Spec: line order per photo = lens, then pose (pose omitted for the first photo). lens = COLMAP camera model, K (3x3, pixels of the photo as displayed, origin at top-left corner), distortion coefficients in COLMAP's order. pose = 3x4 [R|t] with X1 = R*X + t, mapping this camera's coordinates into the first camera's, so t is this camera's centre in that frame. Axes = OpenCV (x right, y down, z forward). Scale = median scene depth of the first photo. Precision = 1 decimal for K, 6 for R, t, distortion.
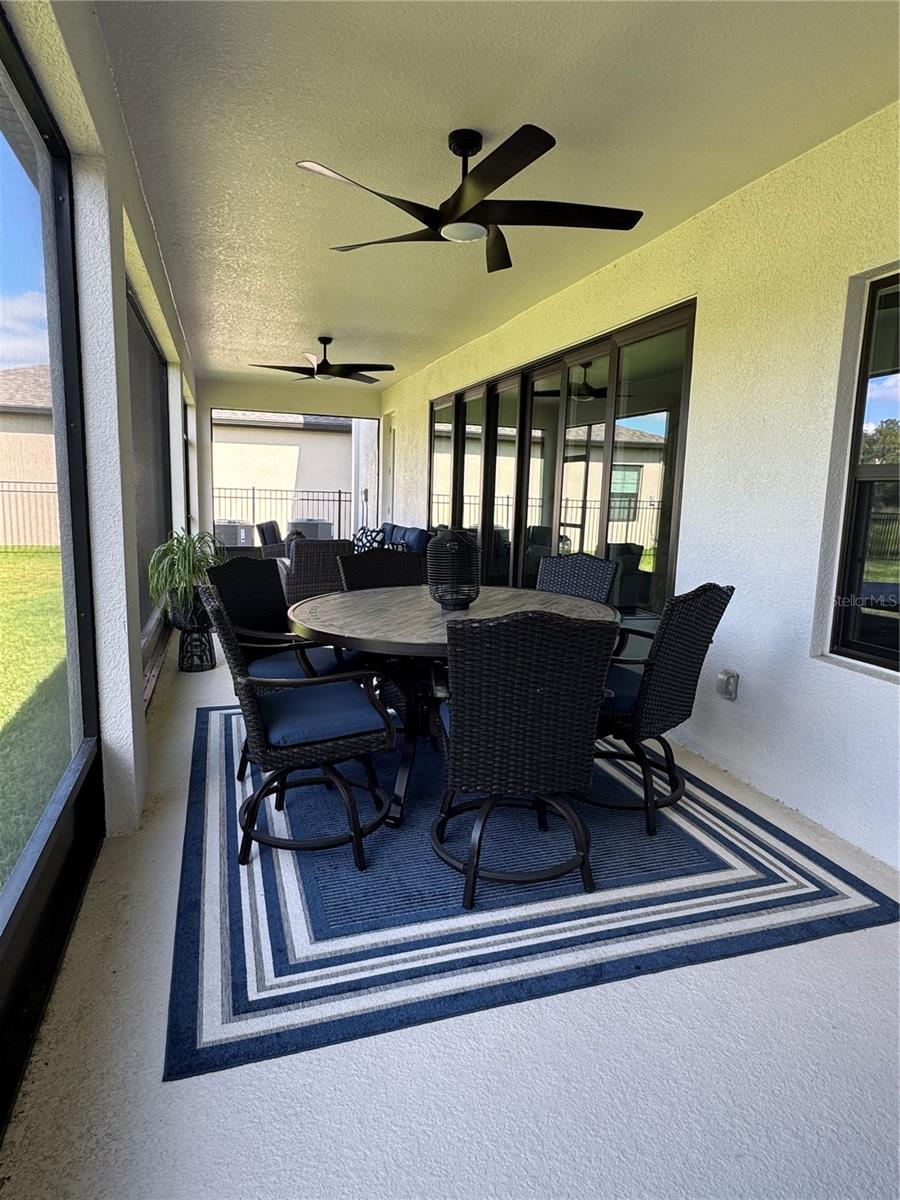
lens RADIAL K [[713.7, 0, 450.0], [0, 713.7, 600.0], [0, 0, 1]] dist [-0.000964, 0.000141]
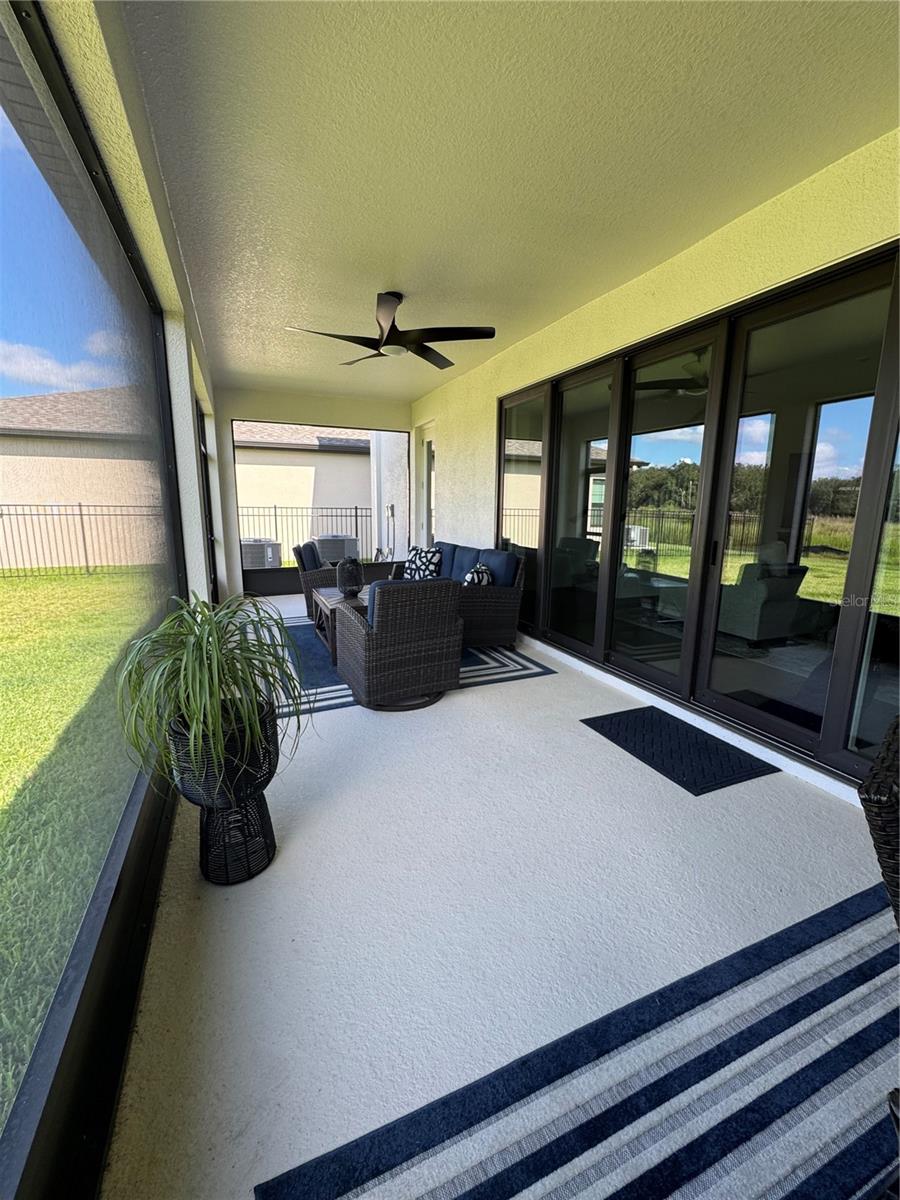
lens RADIAL K [[486.1, 0, 450.0], [0, 486.1, 600.0], [0, 0, 1]] dist [-0.028654, -0.000172]
pose [[0.994799, -0.038234, 0.094408, -0.136243], [0.034273, 0.998477, 0.043223, -0.060389], [-0.095916, -0.039762, 0.994595, 0.386431]]
